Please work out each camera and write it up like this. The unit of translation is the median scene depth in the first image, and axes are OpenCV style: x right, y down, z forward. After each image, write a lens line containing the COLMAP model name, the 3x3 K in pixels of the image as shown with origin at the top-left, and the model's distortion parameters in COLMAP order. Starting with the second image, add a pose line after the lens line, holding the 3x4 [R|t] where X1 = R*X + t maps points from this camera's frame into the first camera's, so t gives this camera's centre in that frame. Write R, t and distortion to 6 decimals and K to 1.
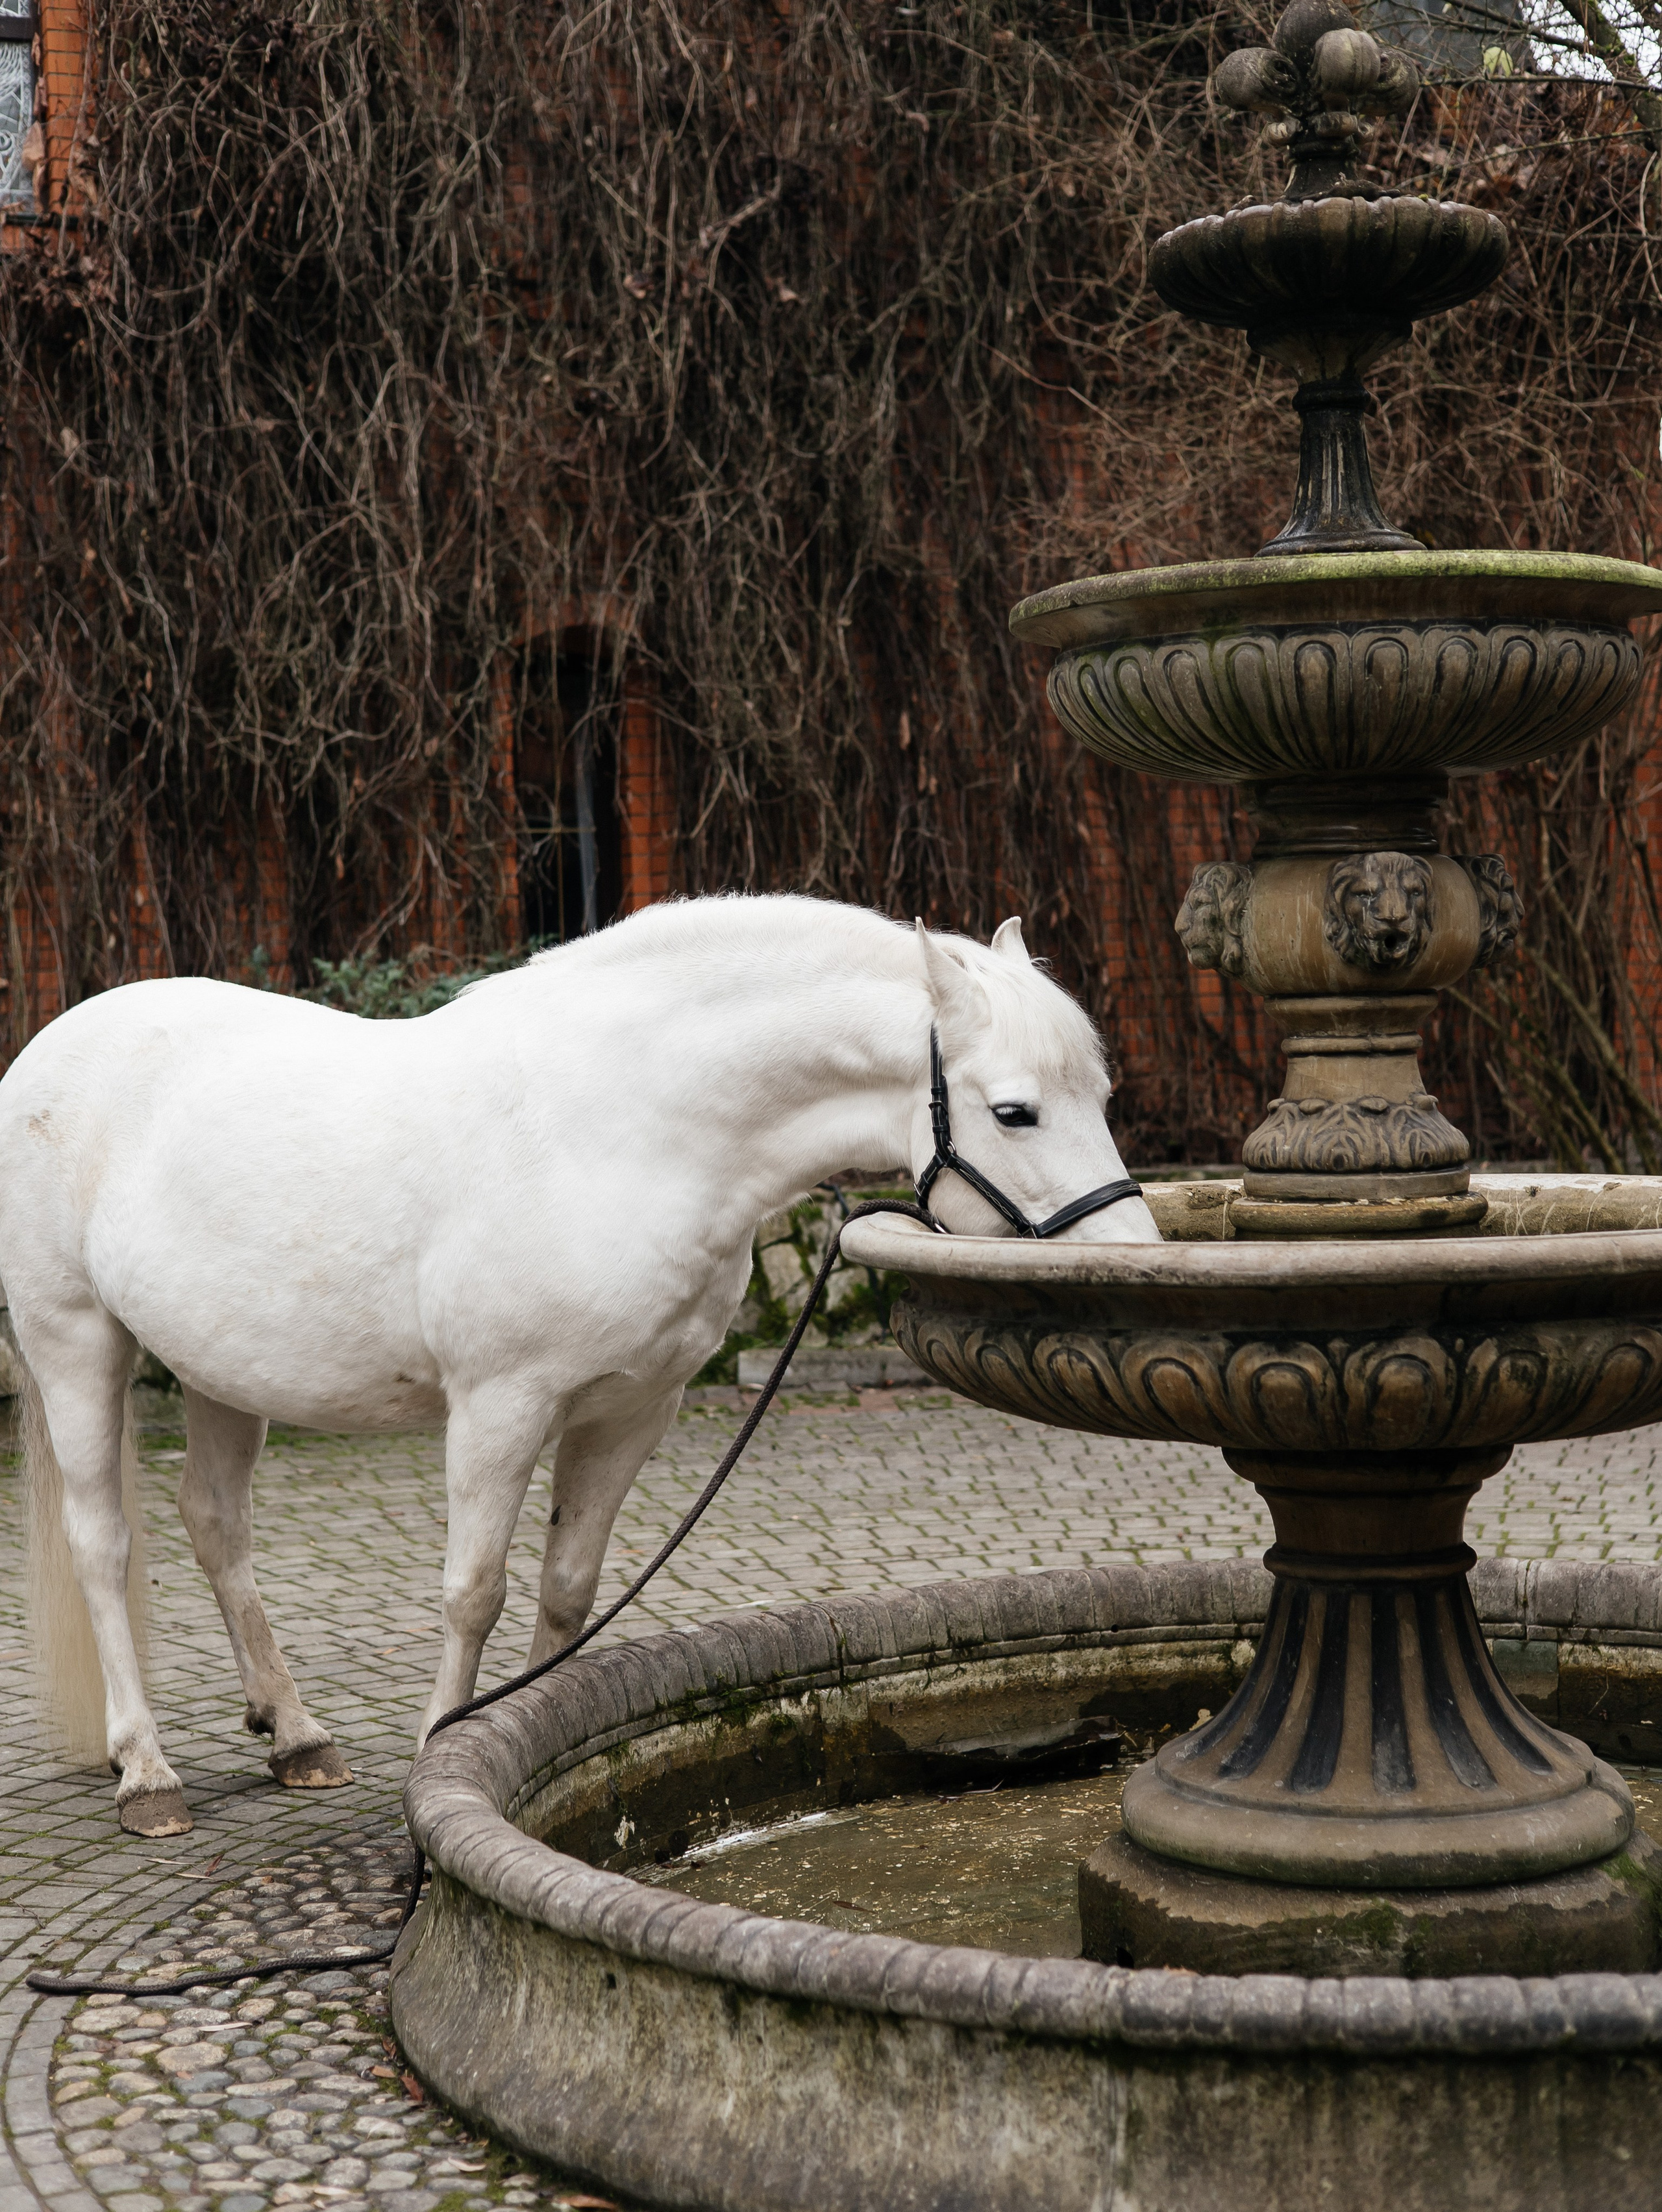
lens RADIAL K [[3461.4, 0, 831.0], [0, 3461.4, 1106.0], [0, 0, 1]] dist [-0.005976, 0.065761]
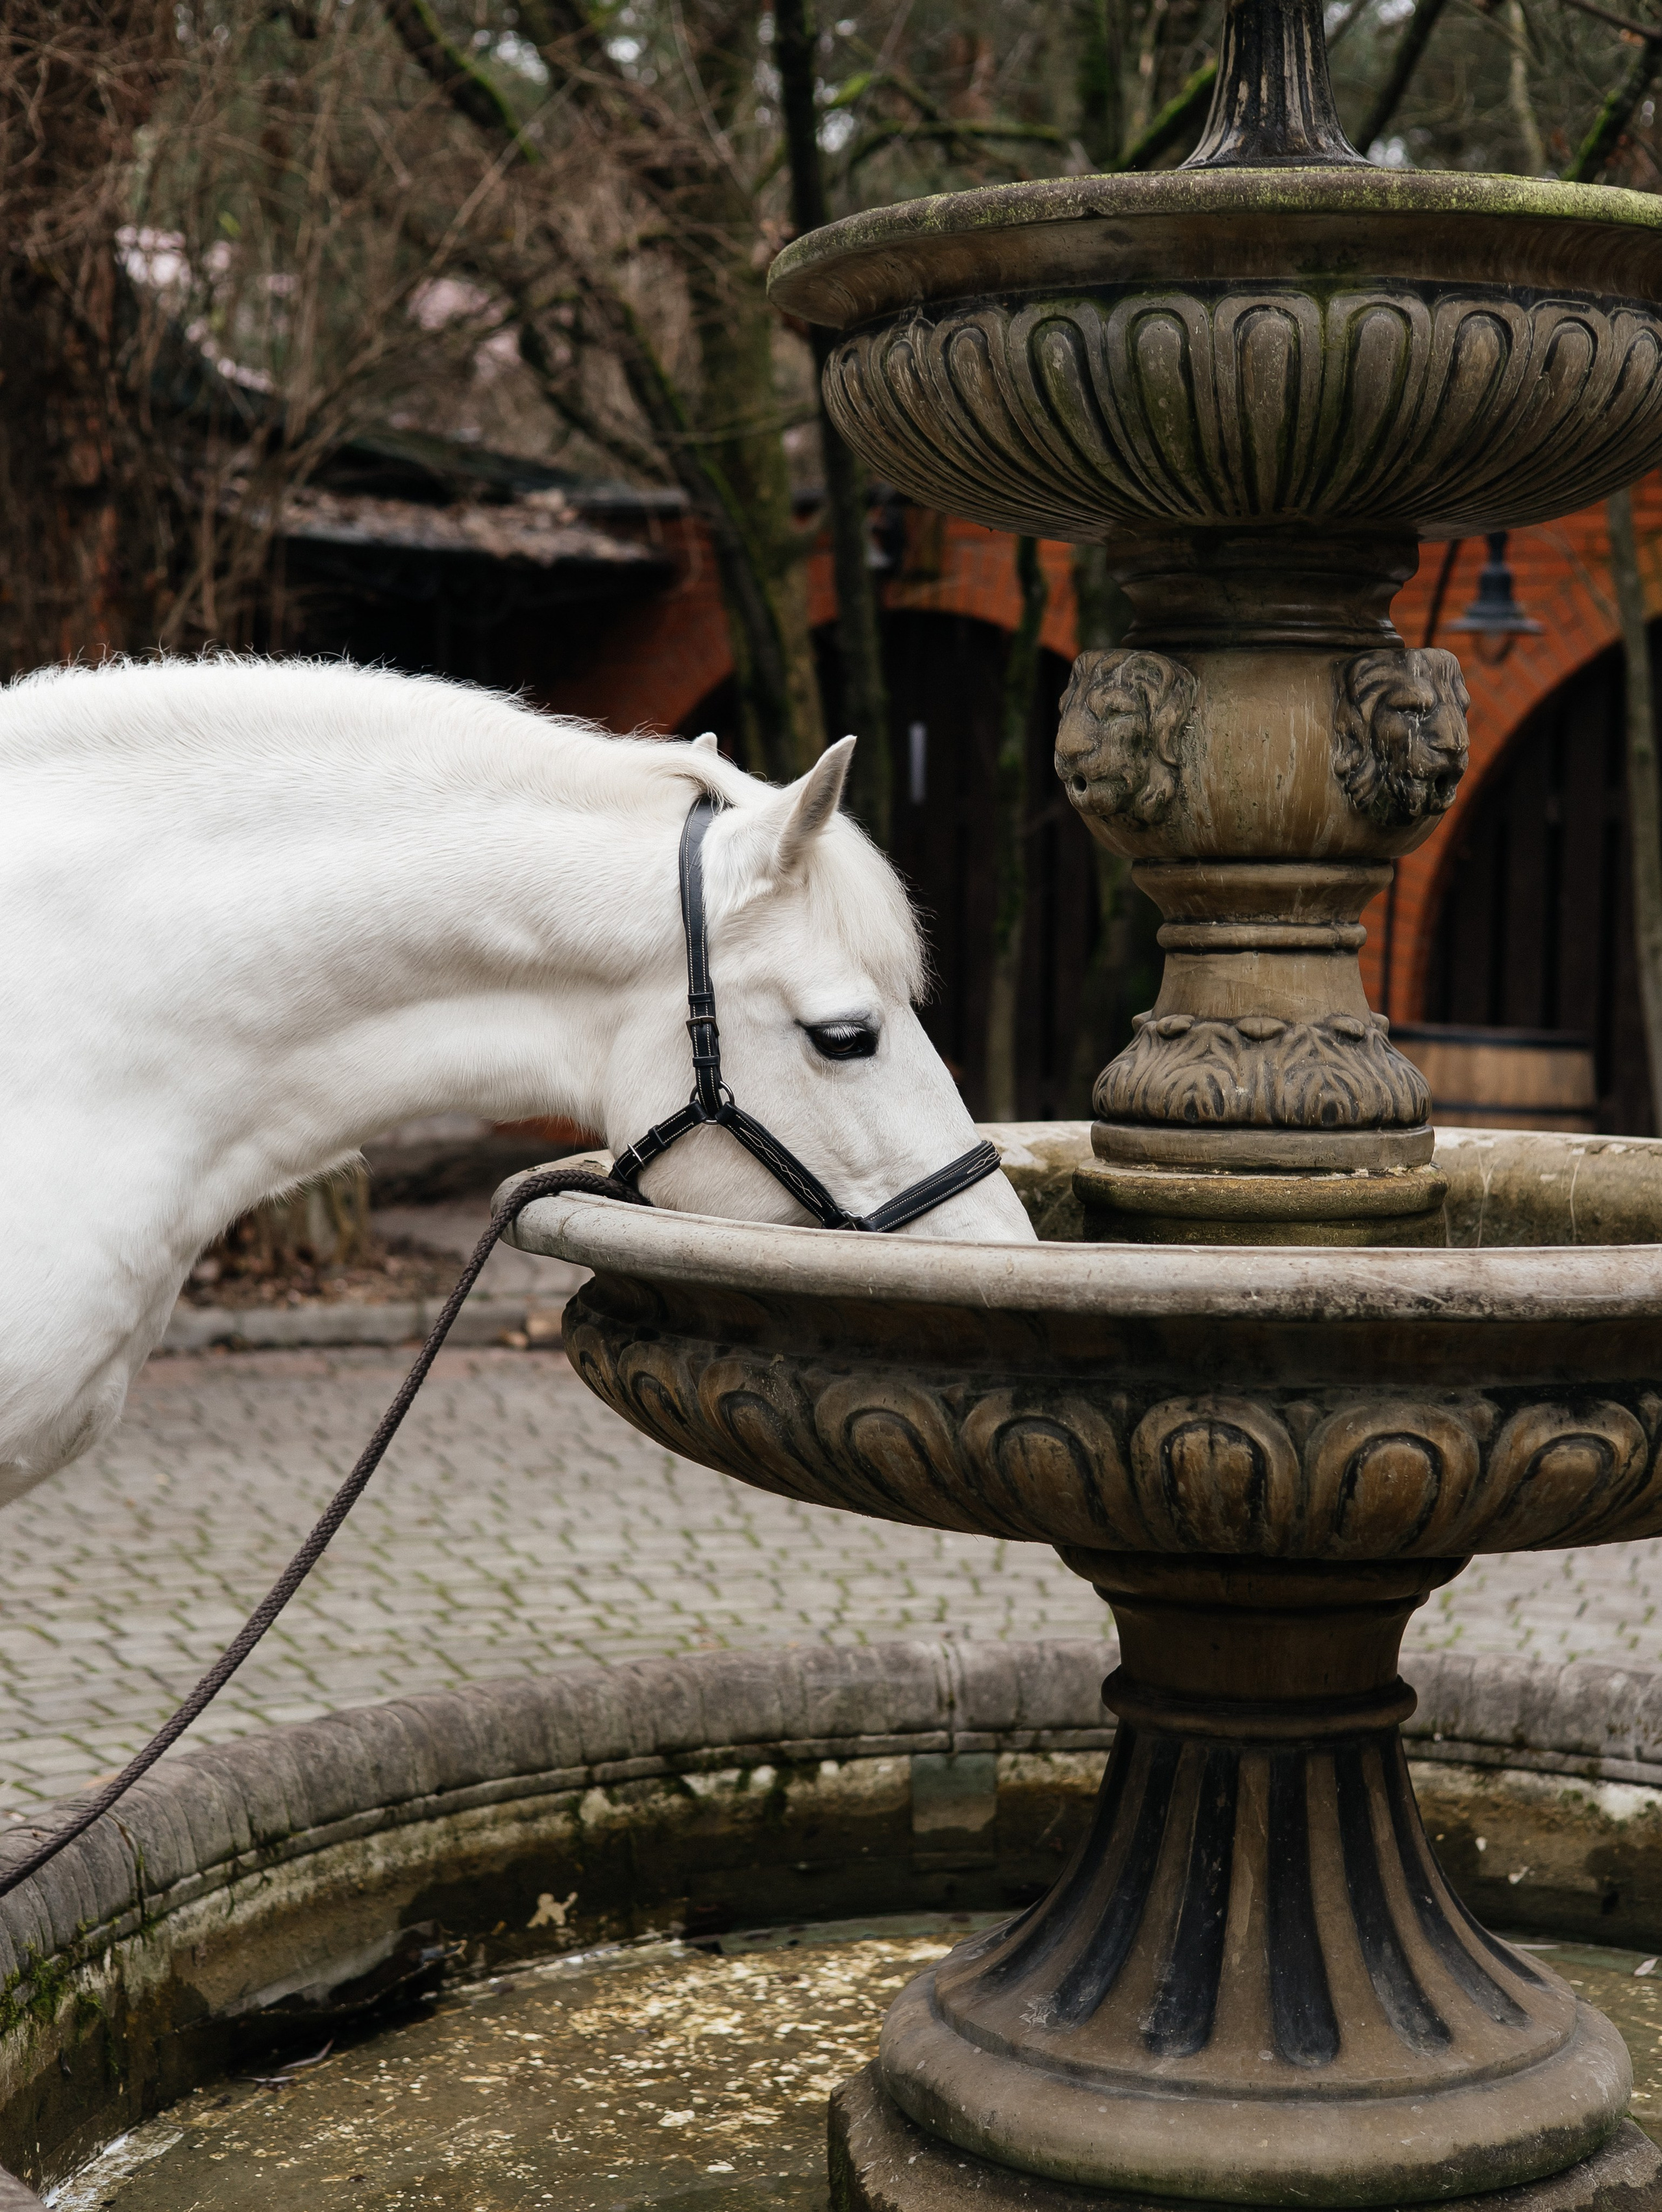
lens RADIAL K [[3835.9, 0, 824.7], [0, 3835.9, 1141.0], [0, 0, 1]] dist [-0.010380, 0.113427]
pose [[0.843605, -0.005093, 0.536940, -0.322922], [-0.013861, 0.999415, 0.031258, -0.000102], [-0.536786, -0.033812, 0.843041, 0.421453]]
